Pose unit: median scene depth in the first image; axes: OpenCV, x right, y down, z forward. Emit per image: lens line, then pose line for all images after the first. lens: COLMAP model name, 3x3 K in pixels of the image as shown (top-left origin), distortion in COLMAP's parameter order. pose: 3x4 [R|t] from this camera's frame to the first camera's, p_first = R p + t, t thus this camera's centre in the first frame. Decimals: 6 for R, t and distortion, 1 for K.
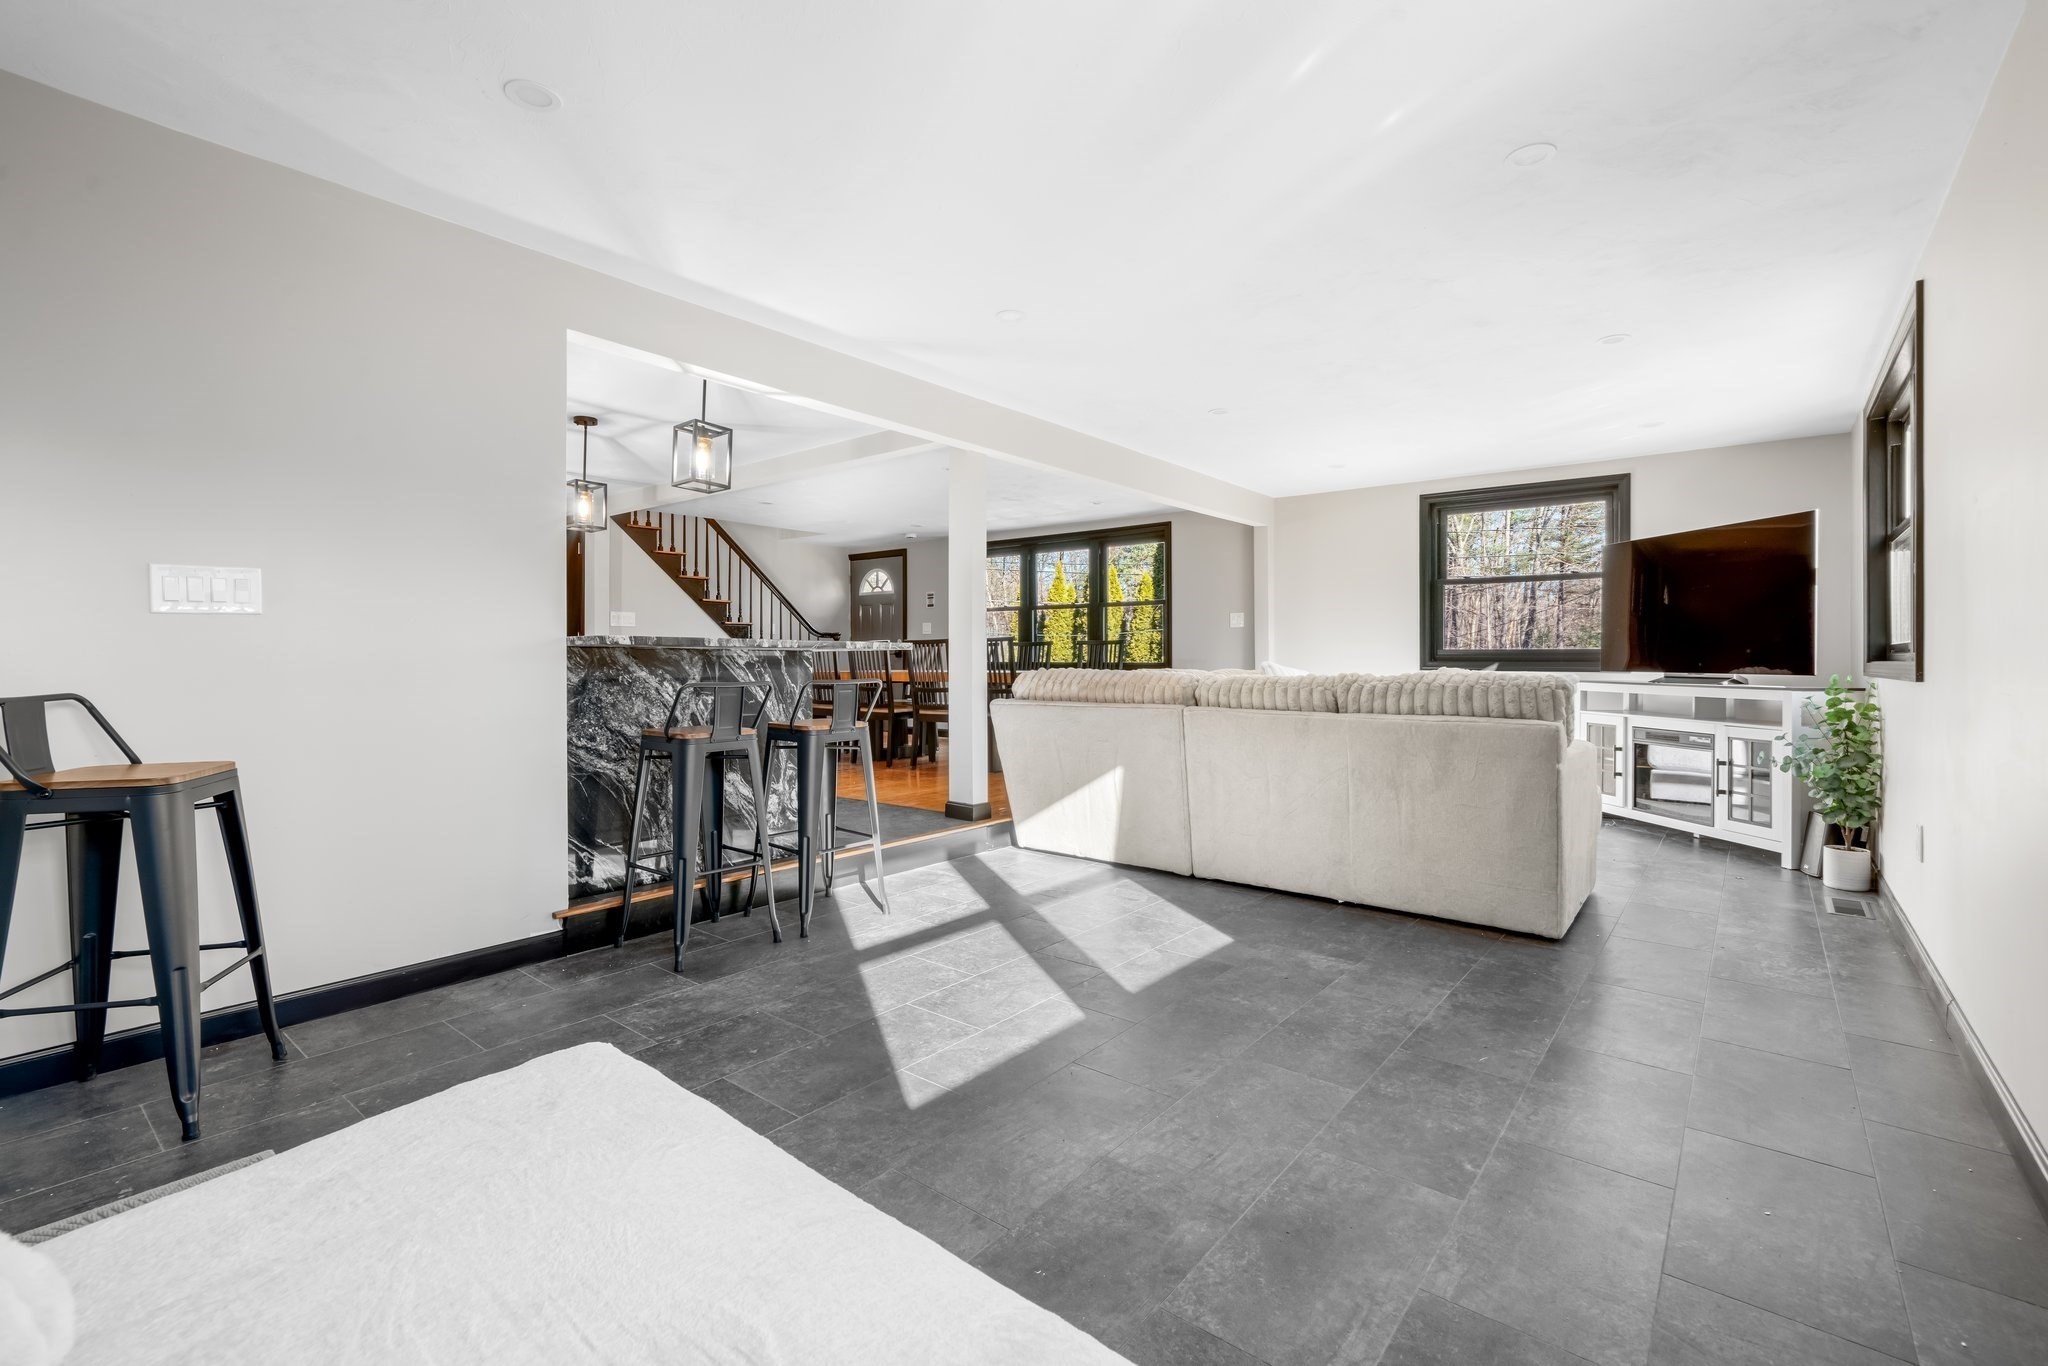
lens RADIAL K [[915.5, 0, 1018.4], [0, 915.5, 661.2], [0, 0, 1]] dist [-0.000716, 0.000621]
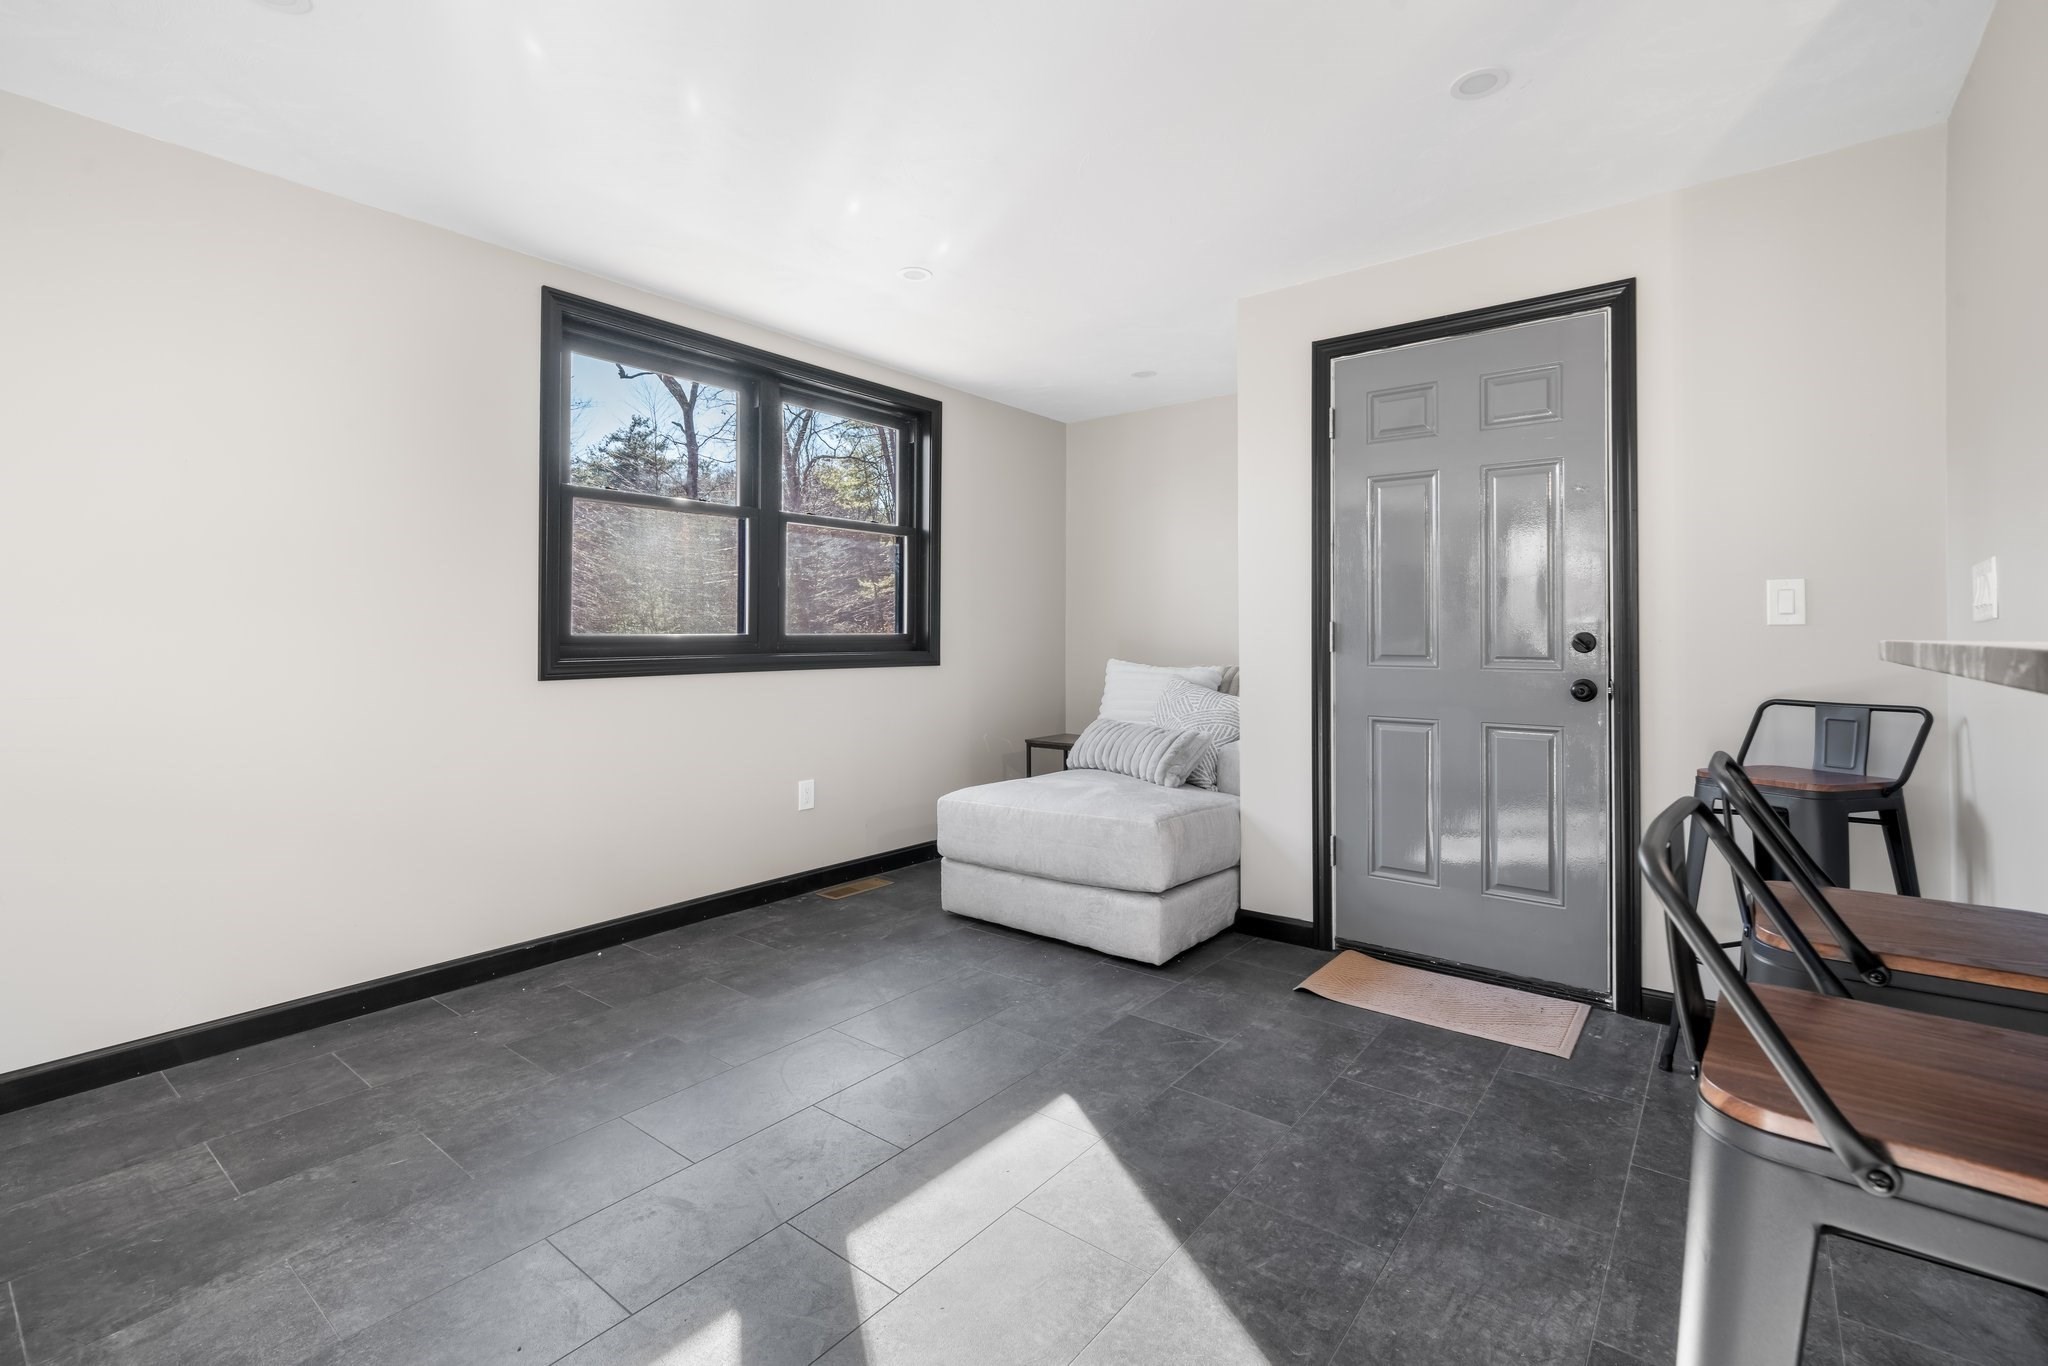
lens RADIAL K [[915.5, 0, 998.0], [0, 915.5, 628.6], [0, 0, 1]] dist [-0.000716, 0.000621]
pose [[-0.999965, -0.001752, 0.008173, -0.016774], [-0.001800, 0.999981, -0.005960, -0.018571], [-0.008162, -0.005974, -0.999949, 0.914531]]
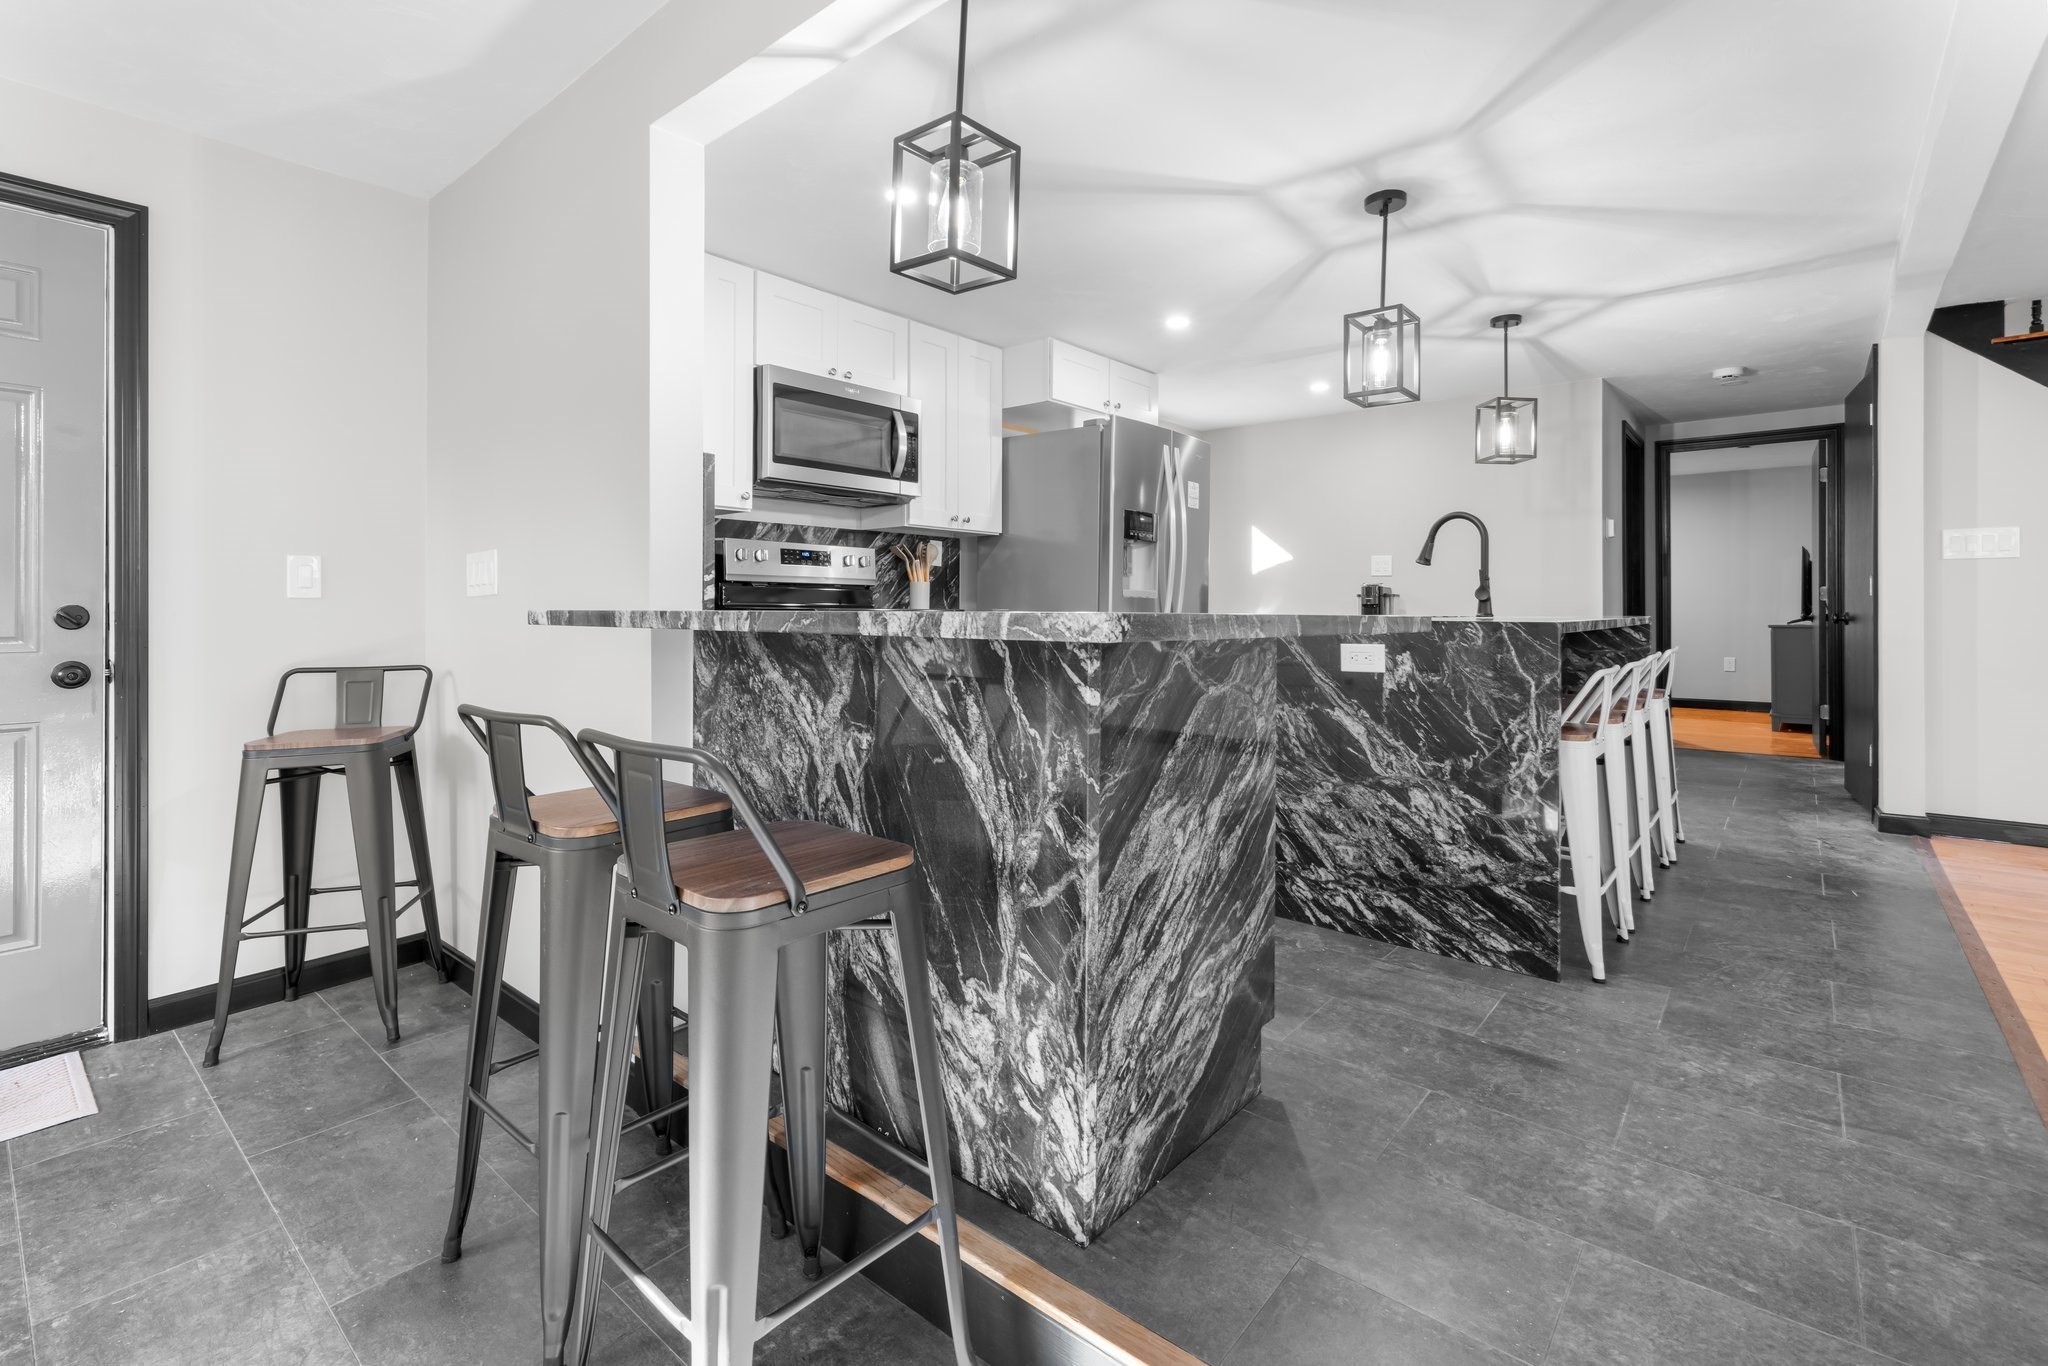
lens RADIAL K [[915.5, 0, 1058.3], [0, 915.5, 605.8], [0, 0, 1]] dist [-0.000716, 0.000621]
pose [[-0.015615, -0.001840, -0.999876, 0.090515], [-0.000675, 0.999998, -0.001830, -0.019232], [0.999878, 0.000647, -0.015616, 0.857100]]
